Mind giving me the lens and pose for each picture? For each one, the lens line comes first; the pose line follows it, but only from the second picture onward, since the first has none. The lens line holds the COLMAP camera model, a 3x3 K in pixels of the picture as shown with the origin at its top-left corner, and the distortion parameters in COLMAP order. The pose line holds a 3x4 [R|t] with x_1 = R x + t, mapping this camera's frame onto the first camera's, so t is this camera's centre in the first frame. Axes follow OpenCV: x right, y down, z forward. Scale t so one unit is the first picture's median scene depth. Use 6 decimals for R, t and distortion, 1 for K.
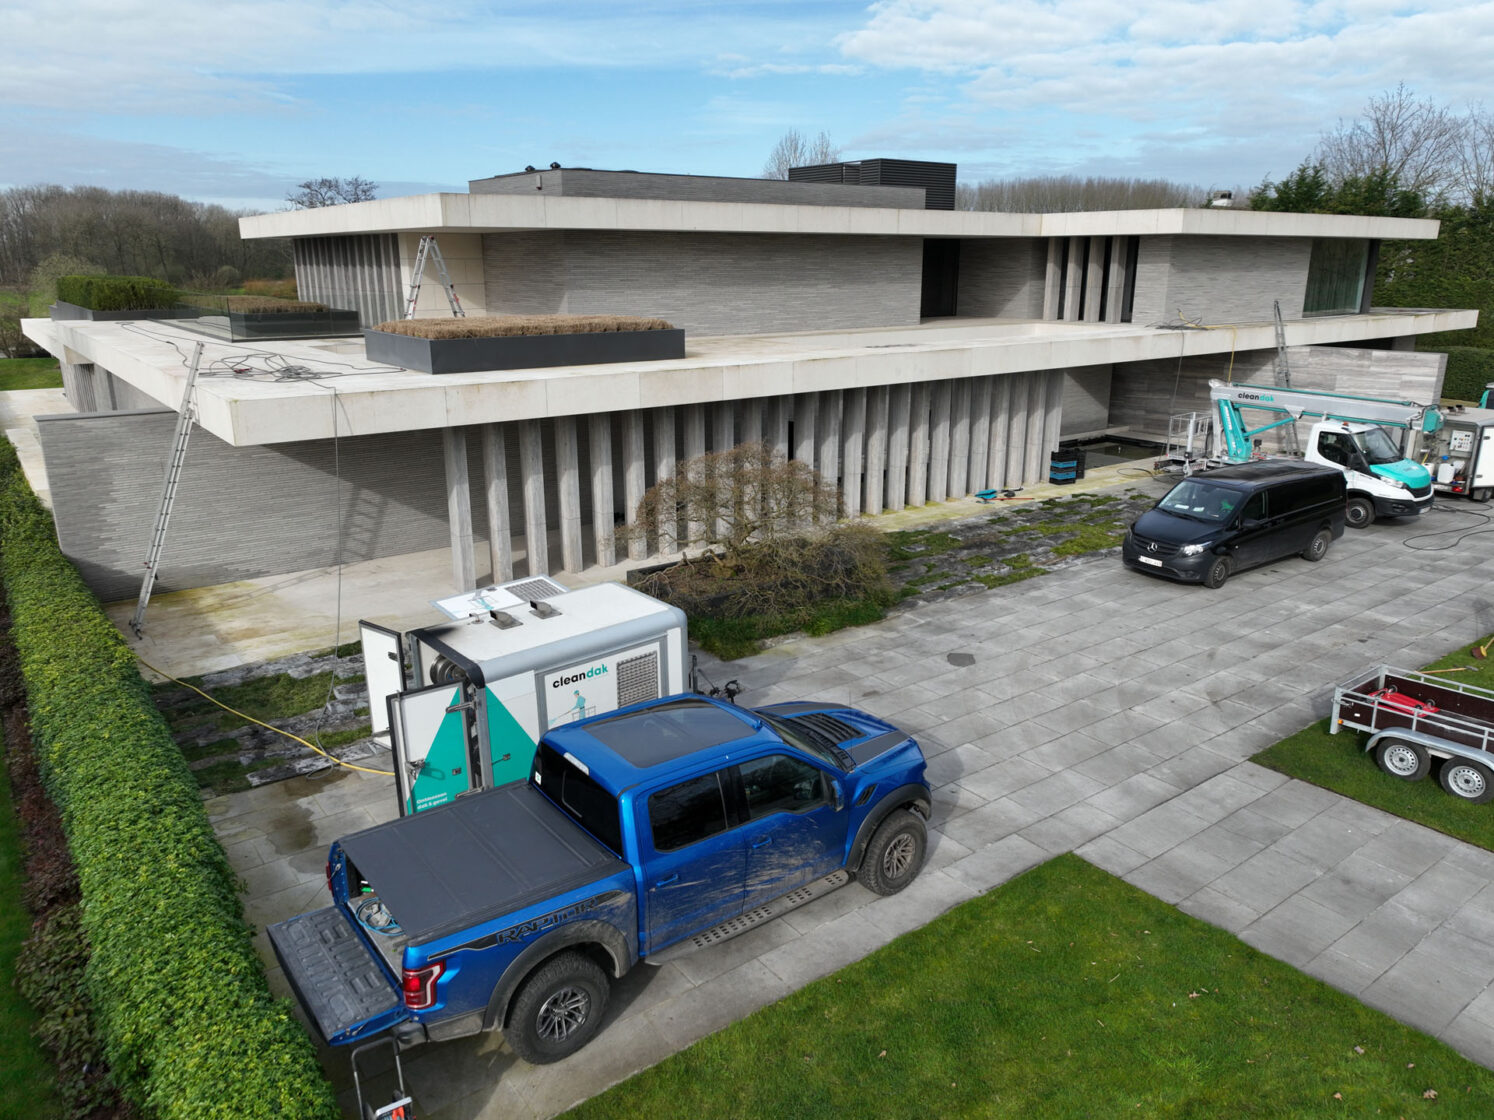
lens RADIAL K [[1053.9, 0, 745.8], [0, 1053.9, 560.2], [0, 0, 1]] dist [0.001877, 0.014830]
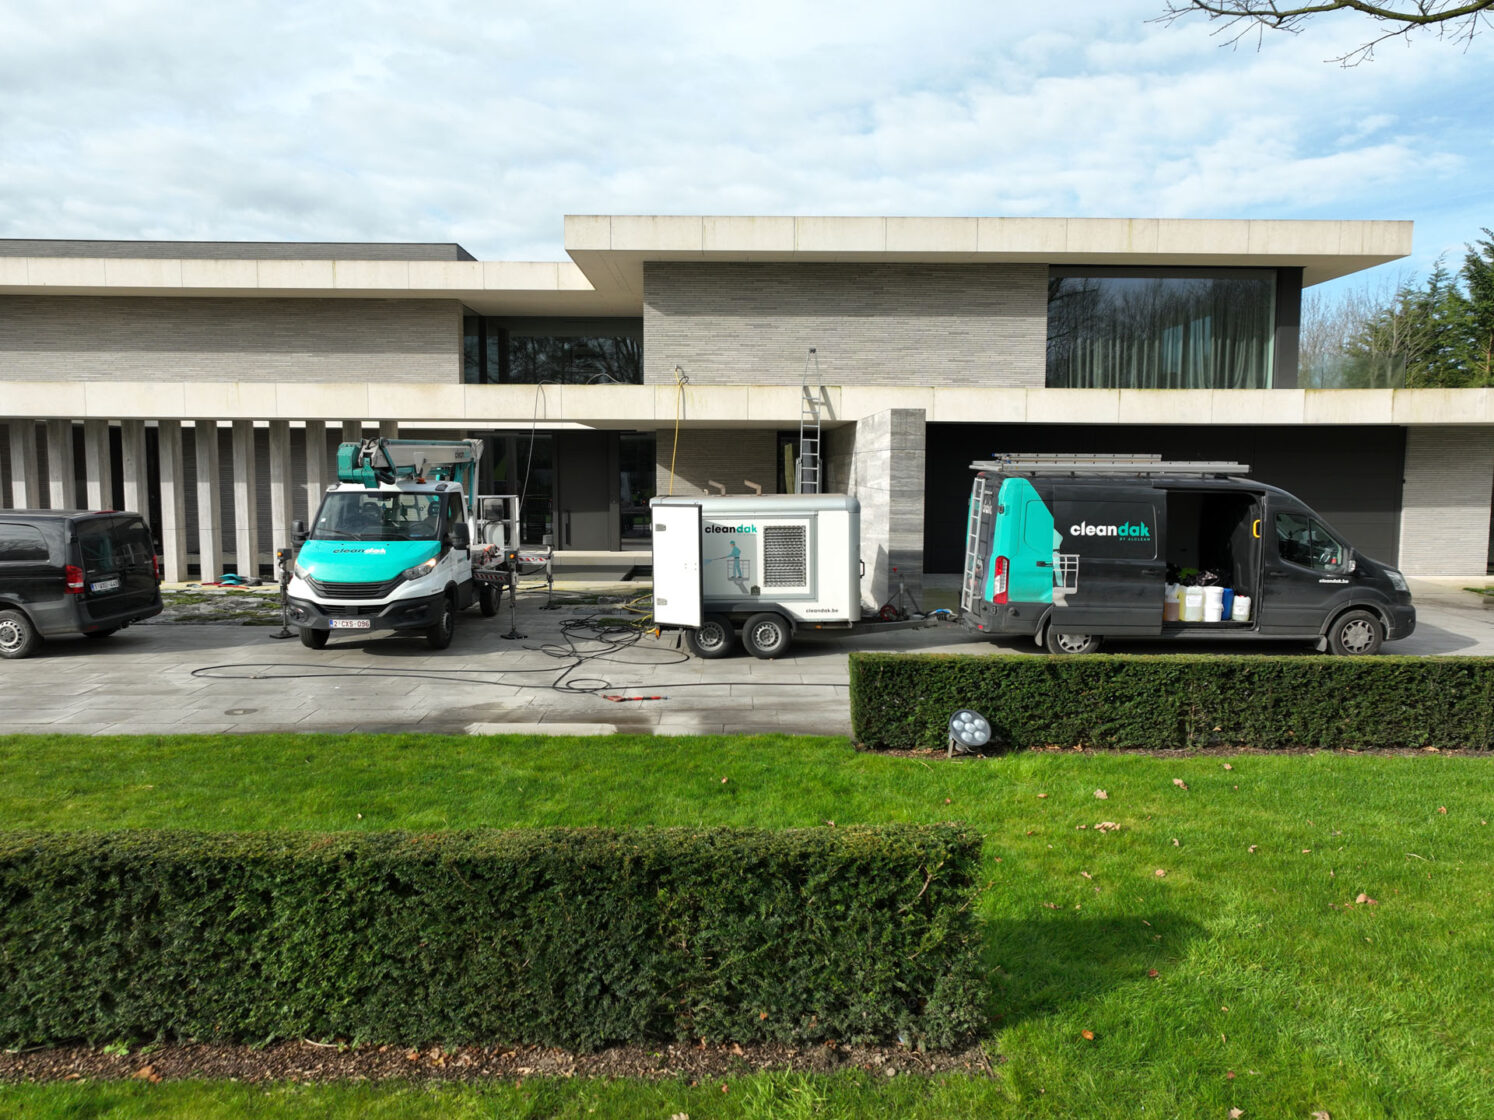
lens RADIAL K [[1053.9, 0, 744.2], [0, 1053.9, 557.2], [0, 0, 1]] dist [0.001877, 0.014830]
pose [[0.808559, 0.055280, -0.585812, 1.697133], [-0.166885, 0.976241, -0.138217, -0.059743], [0.564253, 0.209520, 0.798574, 1.000481]]
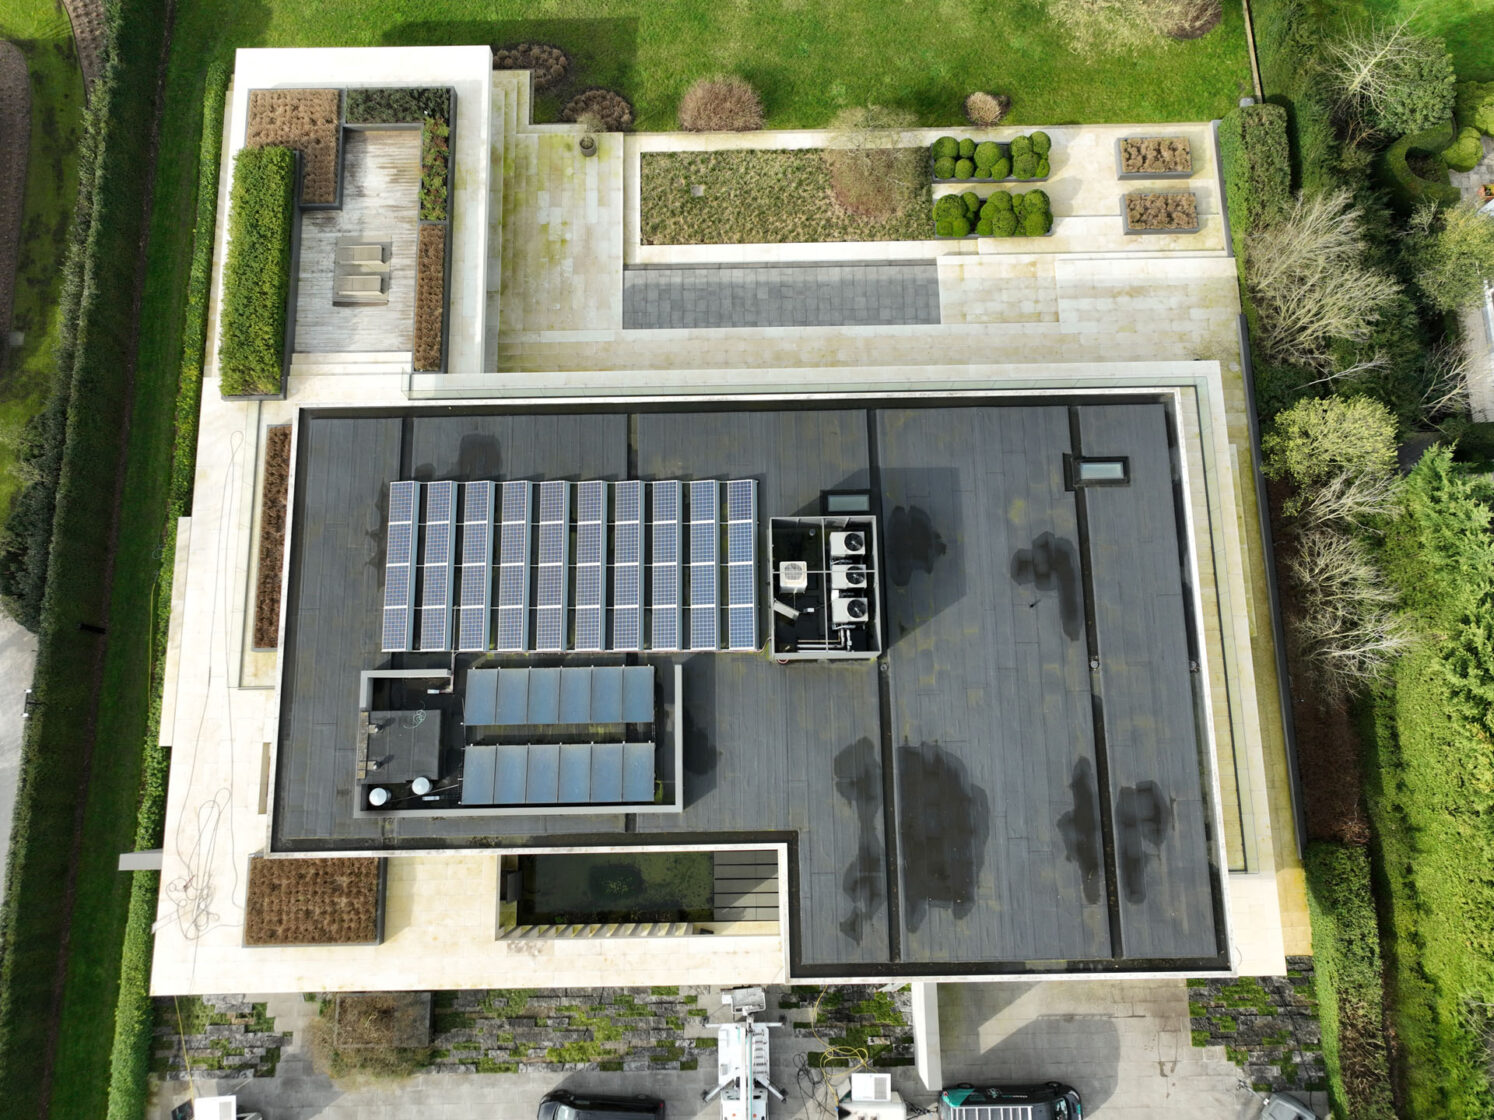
lens RADIAL K [[1053.9, 0, 740.8], [0, 1053.9, 551.6], [0, 0, 1]] dist [0.001877, 0.014830]
pose [[0.809189, 0.576901, -0.111350, 0.368173], [-0.160718, 0.399622, 0.902481, -3.144755], [0.565140, -0.712382, 0.416088, 1.453723]]
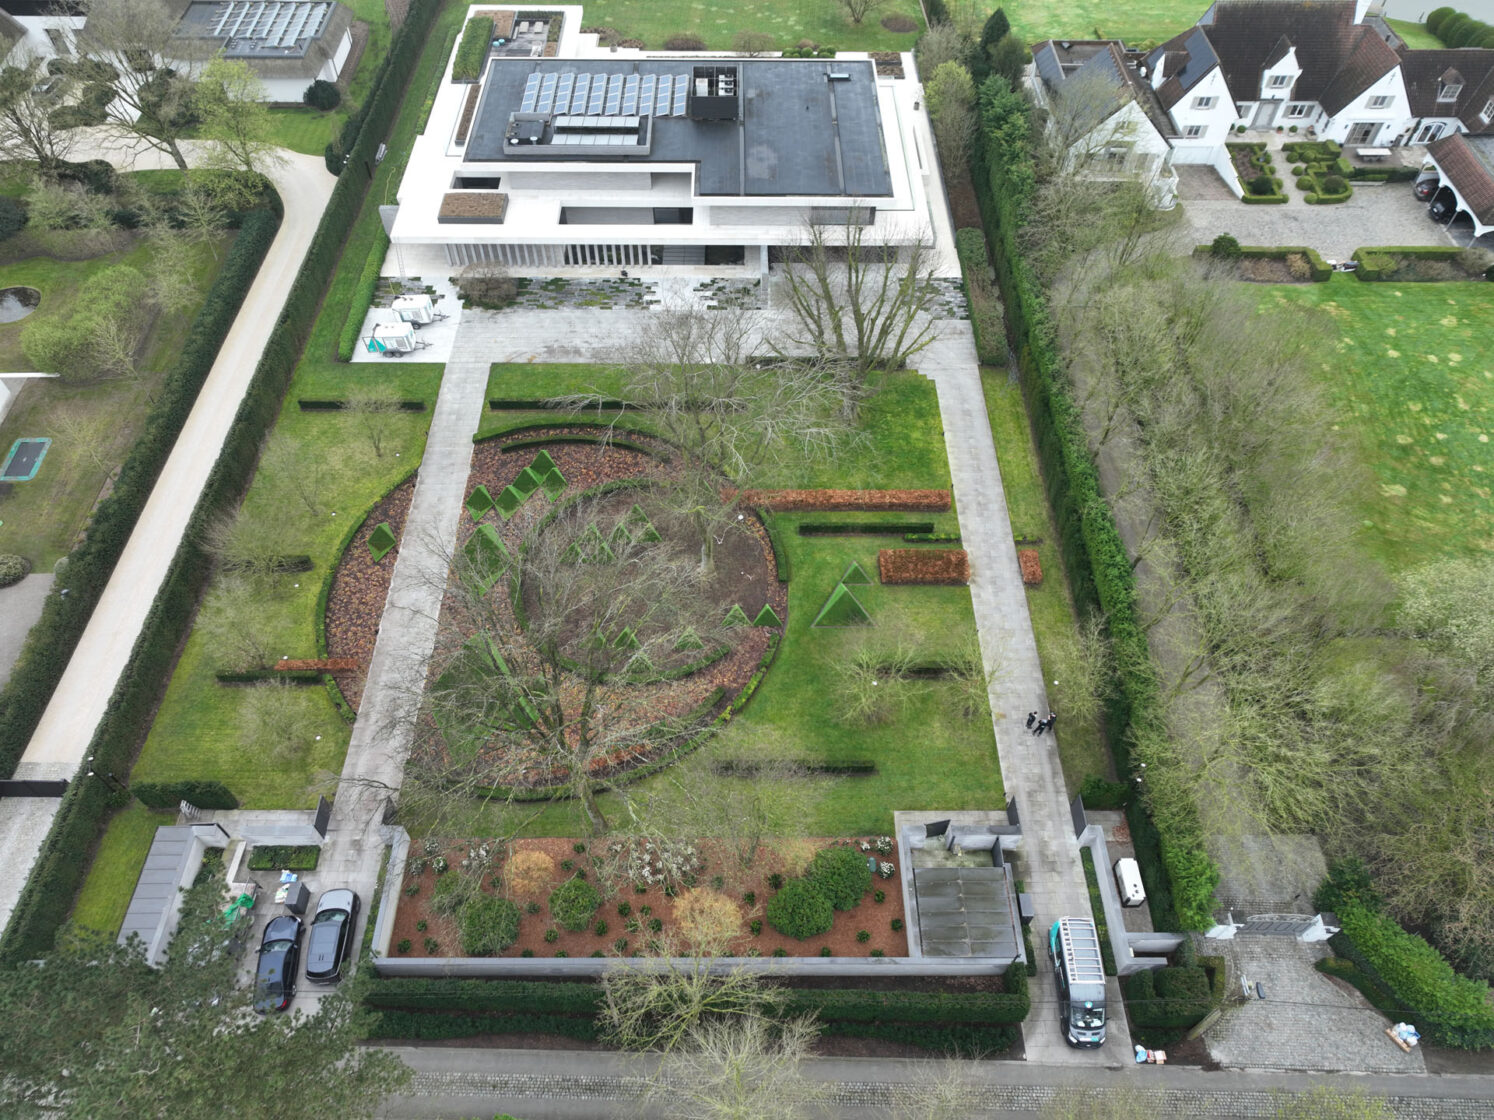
lens RADIAL K [[1053.9, 0, 747.8], [0, 1053.9, 562.8], [0, 0, 1]] dist [0.001877, 0.014830]
pose [[0.803388, 0.474807, -0.359341, 3.737092], [-0.172901, 0.763483, 0.622252, -2.539667], [0.569801, -0.437780, 0.695468, -2.497401]]
